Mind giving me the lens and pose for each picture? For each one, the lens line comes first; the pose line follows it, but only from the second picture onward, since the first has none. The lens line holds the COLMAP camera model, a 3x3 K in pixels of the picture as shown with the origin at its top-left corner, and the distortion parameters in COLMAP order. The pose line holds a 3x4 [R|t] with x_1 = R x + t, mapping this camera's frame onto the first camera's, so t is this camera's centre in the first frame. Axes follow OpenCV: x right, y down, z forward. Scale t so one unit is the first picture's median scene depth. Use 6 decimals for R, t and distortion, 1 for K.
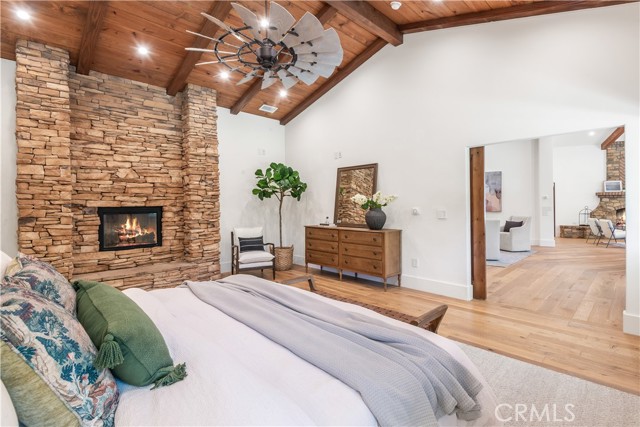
lens RADIAL K [[307.6, 0, 320.4], [0, 307.6, 207.1], [0, 0, 1]] dist [-0.000125, -0.000561]
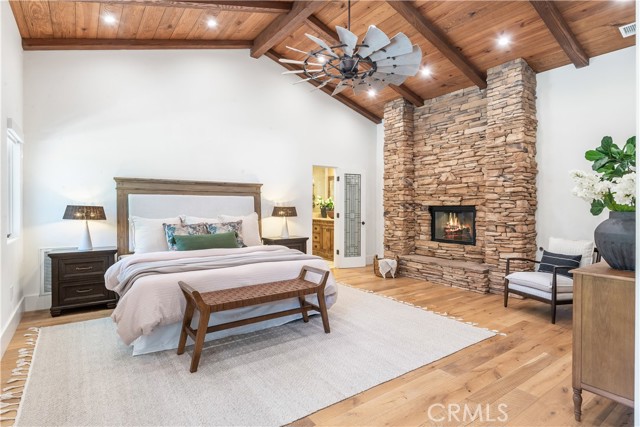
lens RADIAL K [[340.7, 0, 321.5], [0, 340.7, 212.6], [0, 0, 1]] dist [0.004900, 0.000307]
pose [[-0.161748, 0.024254, -0.986534, 0.689523], [-0.009914, 0.999608, 0.026201, -0.003944], [0.986782, 0.014019, -0.161445, 0.728931]]
